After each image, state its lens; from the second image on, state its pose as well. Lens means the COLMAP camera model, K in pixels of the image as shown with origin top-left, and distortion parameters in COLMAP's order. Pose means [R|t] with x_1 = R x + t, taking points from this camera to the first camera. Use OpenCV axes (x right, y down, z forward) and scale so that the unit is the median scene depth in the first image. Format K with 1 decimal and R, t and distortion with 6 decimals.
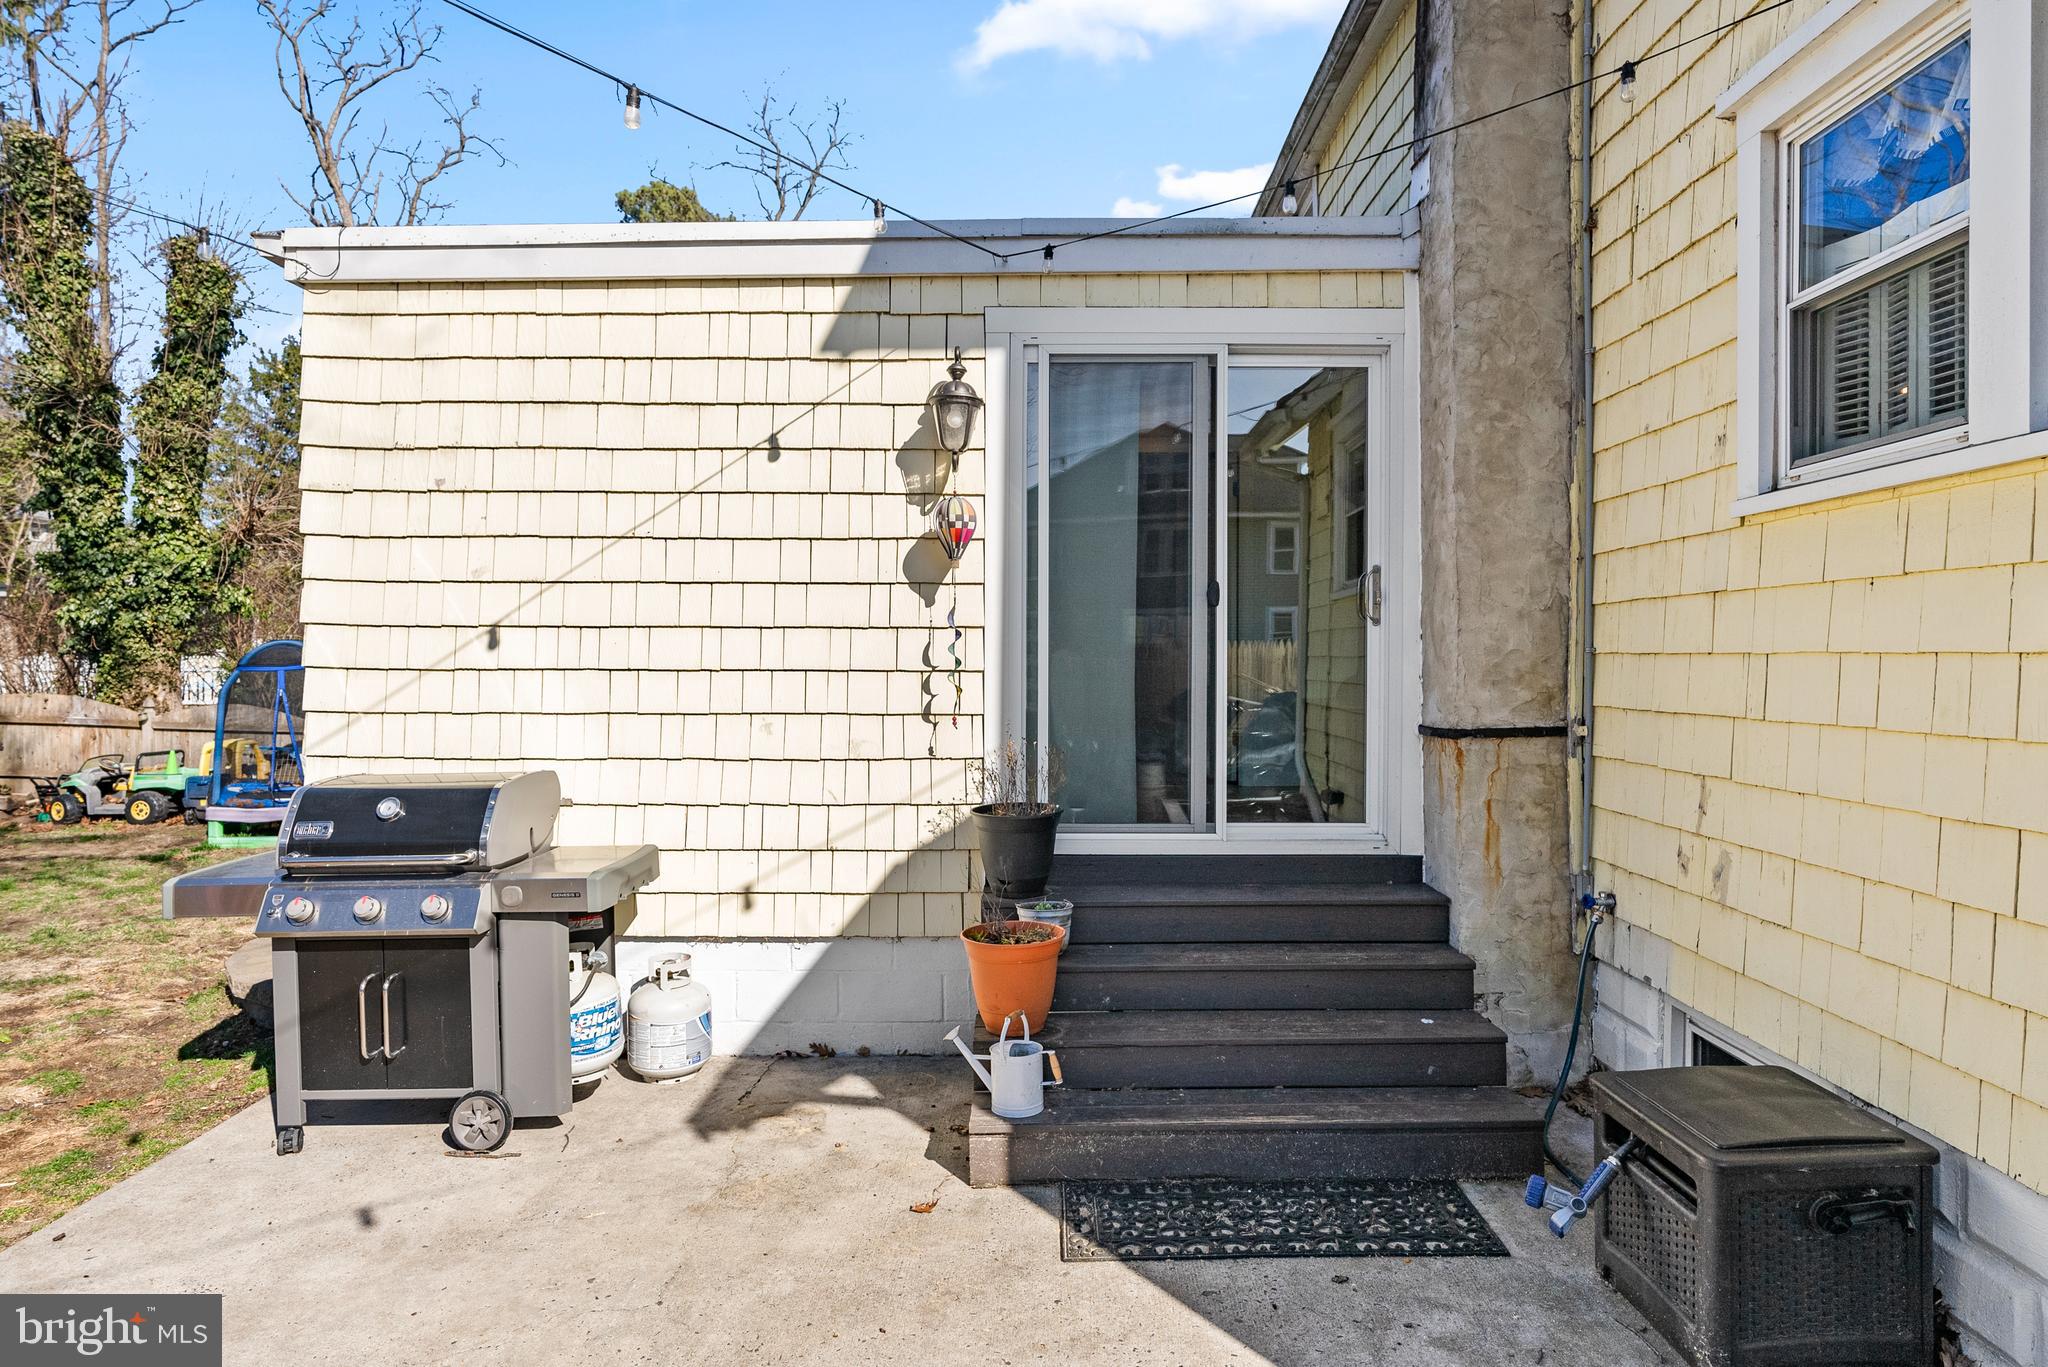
lens RADIAL K [[1139.3, 0, 1025.0], [0, 1139.3, 692.9], [0, 0, 1]] dist [-0.003192, 0.000337]
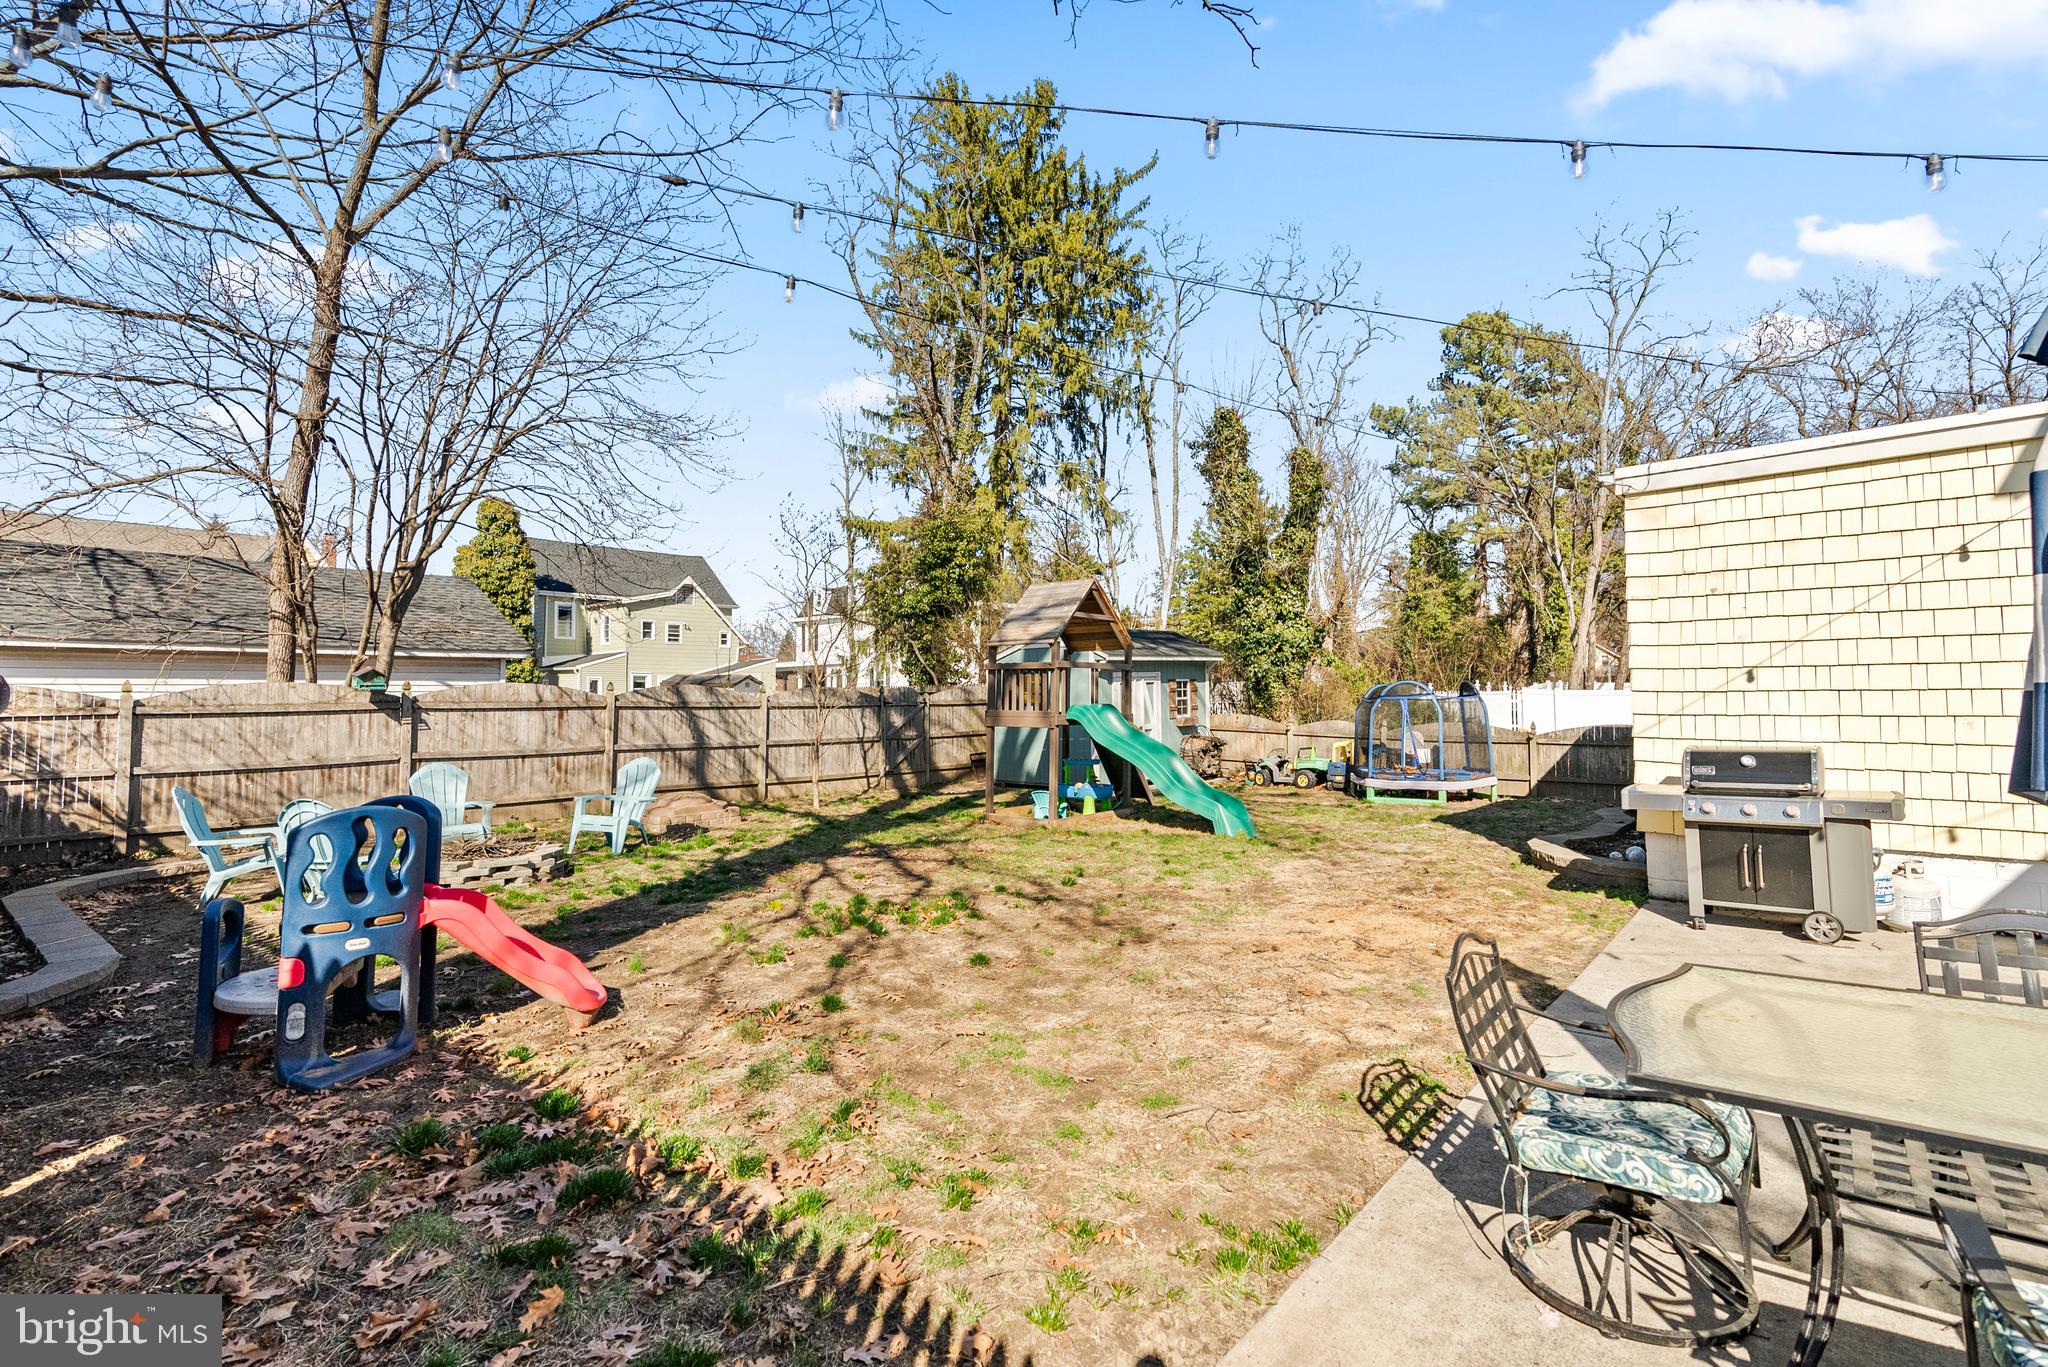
lens RADIAL K [[931.3, 0, 1028.8], [0, 931.3, 664.7], [0, 0, 1]] dist [-0.013903, 0.004638]
pose [[0.751255, -0.033172, -0.659178, -0.361124], [-0.007647, 0.998232, -0.058950, 0.032116], [0.659968, 0.049327, 0.749673, -0.852654]]
